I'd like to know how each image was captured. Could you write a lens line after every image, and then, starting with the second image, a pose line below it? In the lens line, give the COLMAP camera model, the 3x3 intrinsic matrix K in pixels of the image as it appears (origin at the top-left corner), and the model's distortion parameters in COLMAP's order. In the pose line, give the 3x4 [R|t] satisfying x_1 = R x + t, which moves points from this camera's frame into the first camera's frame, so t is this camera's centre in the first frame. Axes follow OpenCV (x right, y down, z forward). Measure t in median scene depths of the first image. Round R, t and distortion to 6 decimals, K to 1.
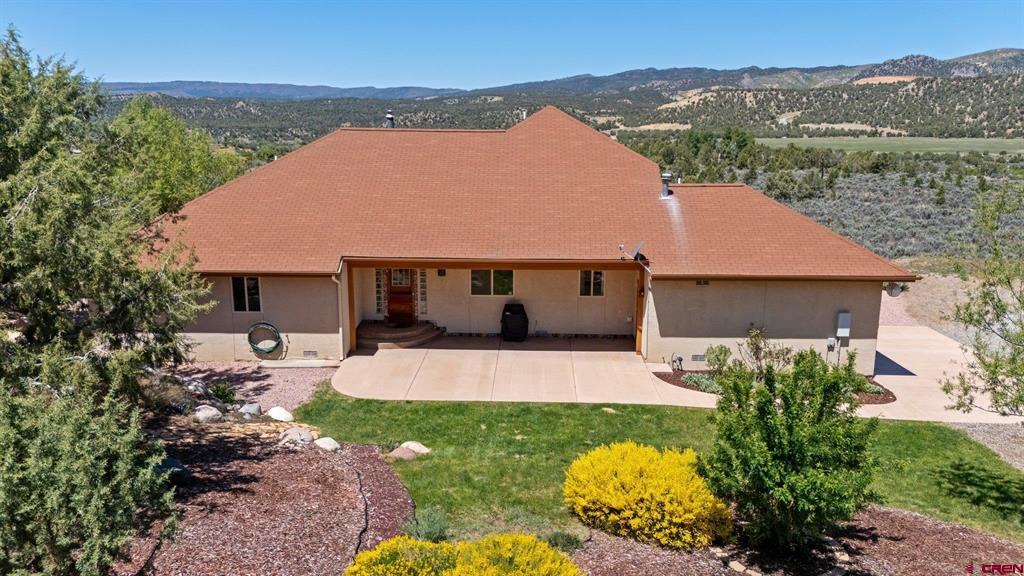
lens RADIAL K [[760.7, 0, 513.5], [0, 760.7, 290.6], [0, 0, 1]] dist [0.037533, 0.001573]
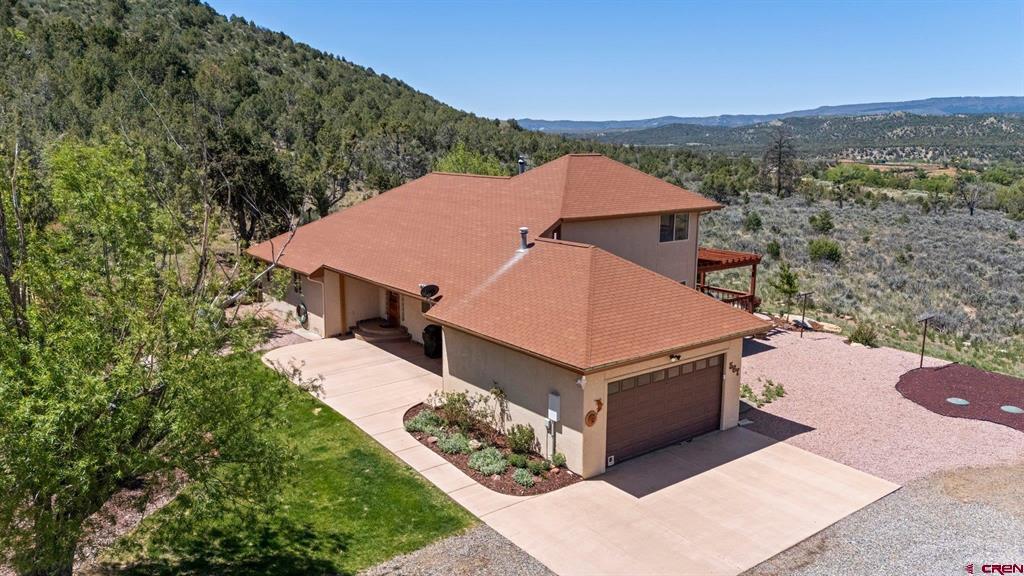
lens RADIAL K [[760.7, 0, 515.2], [0, 760.7, 286.4], [0, 0, 1]] dist [0.037533, 0.001573]
pose [[0.631263, 0.145526, -0.761794, 1.058399], [-0.167534, 0.984635, 0.049268, -0.132182], [0.757258, 0.096525, 0.645944, 0.362594]]
